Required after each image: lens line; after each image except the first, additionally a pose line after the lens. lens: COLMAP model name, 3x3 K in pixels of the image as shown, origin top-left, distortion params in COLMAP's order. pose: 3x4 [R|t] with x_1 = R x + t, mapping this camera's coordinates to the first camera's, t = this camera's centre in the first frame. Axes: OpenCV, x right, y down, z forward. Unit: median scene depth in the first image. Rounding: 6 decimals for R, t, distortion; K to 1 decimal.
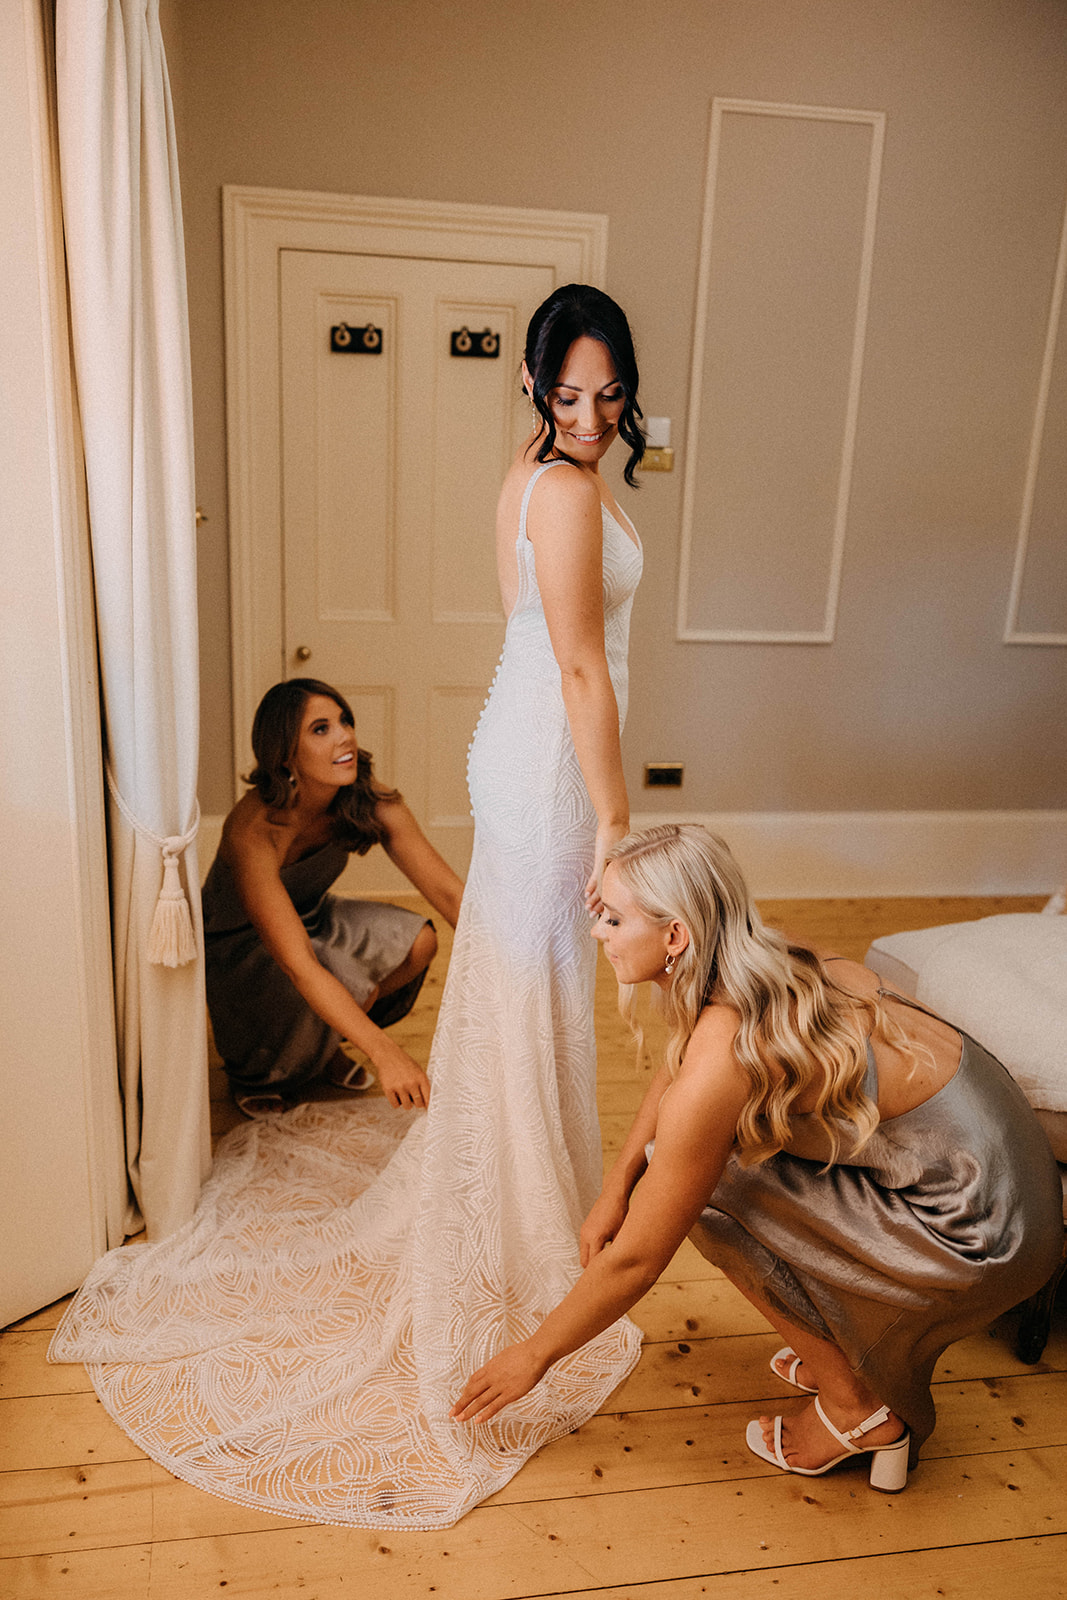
lens RADIAL K [[1272.4, 0, 528.3], [0, 1272.4, 816.3], [0, 0, 1]] dist [0.018961, -0.011567]
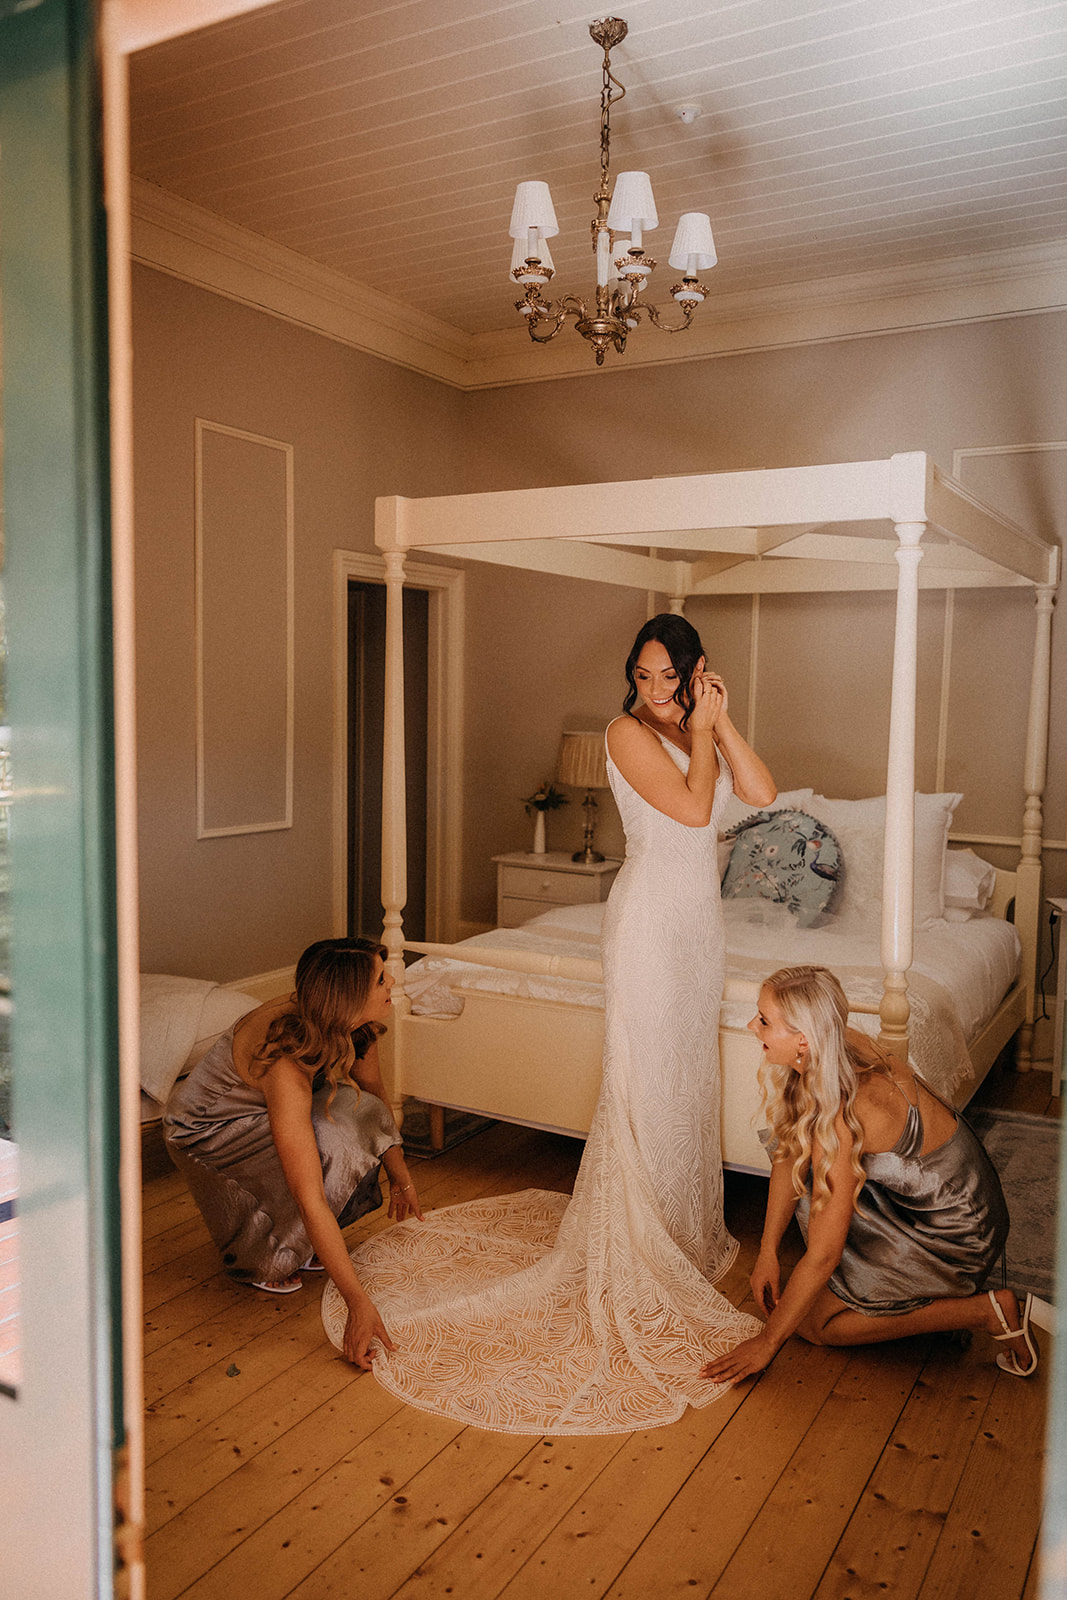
lens RADIAL K [[1272.4, 0, 534.4], [0, 1272.4, 796.2], [0, 0, 1]] dist [0.018961, -0.011567]
pose [[0.631301, -0.089807, 0.770321, -0.602195], [0.231411, 0.969837, -0.076582, -0.055262], [-0.740208, 0.226607, 0.633041, 0.093710]]
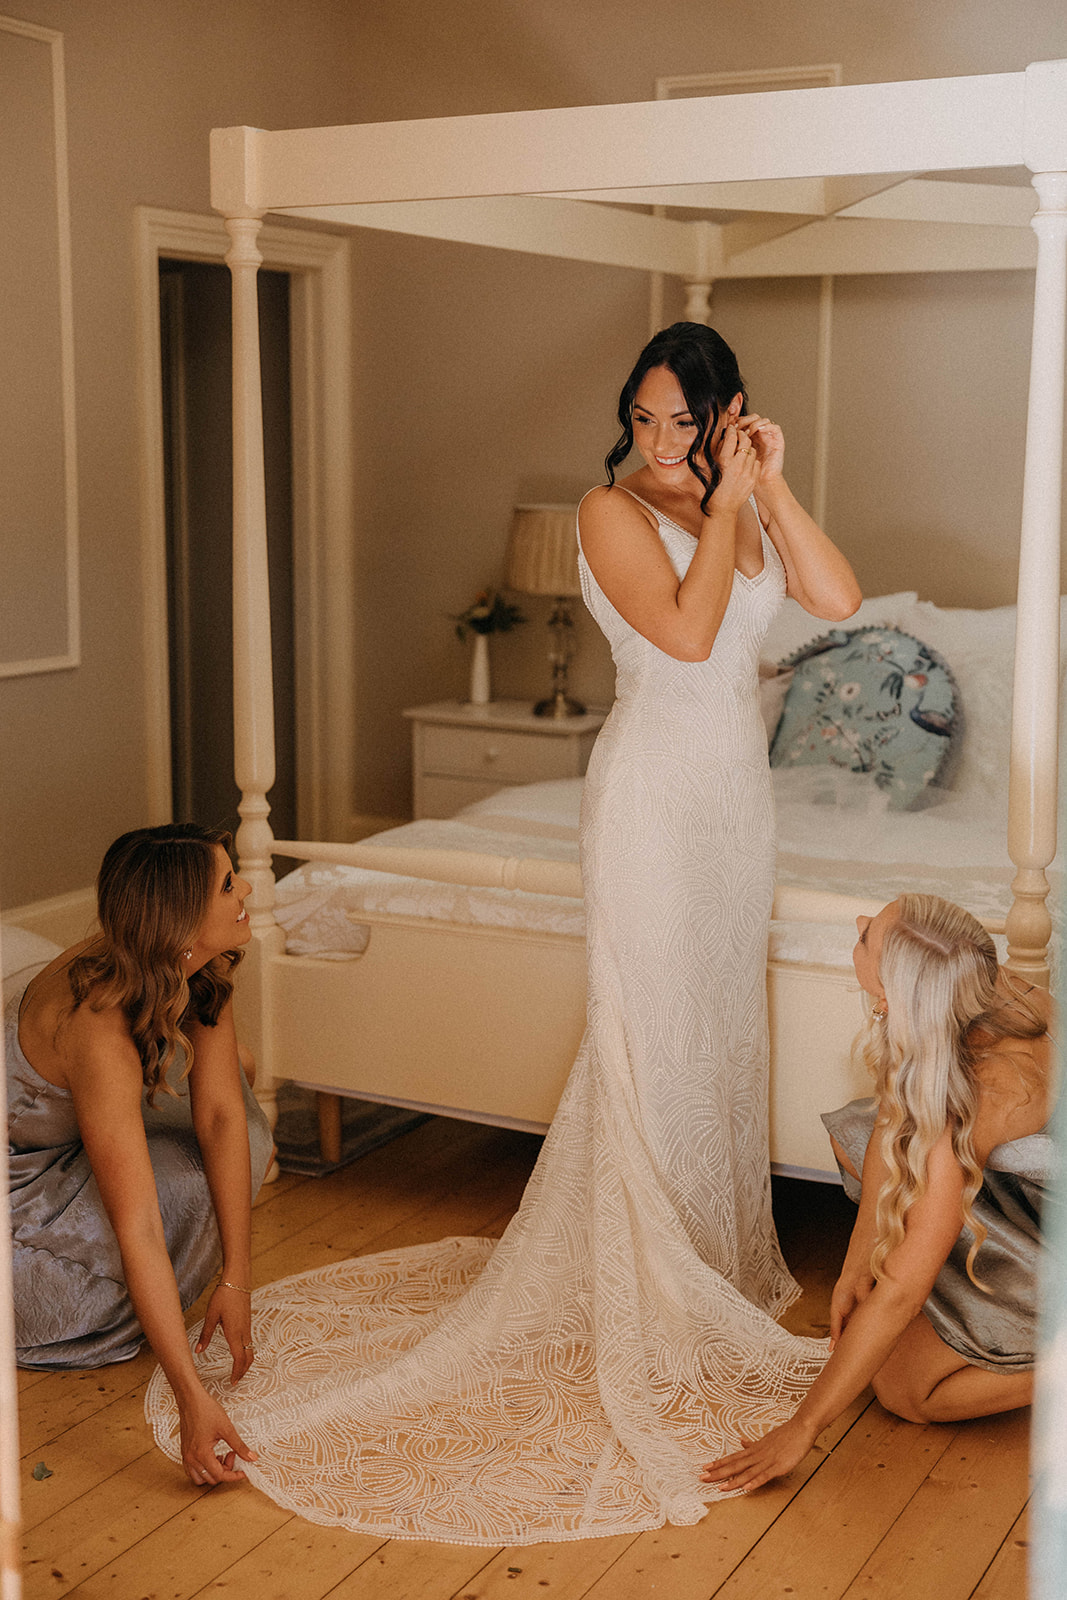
lens RADIAL K [[2161.9, 0, 539.1], [0, 2161.9, 787.7], [0, 0, 1]] dist [0.008368, 0.000000]
pose [[0.603034, -0.161112, 0.781277, -0.677435], [0.246160, 0.969179, 0.009860, -0.047251], [-0.758786, 0.186373, 0.624107, 0.040157]]
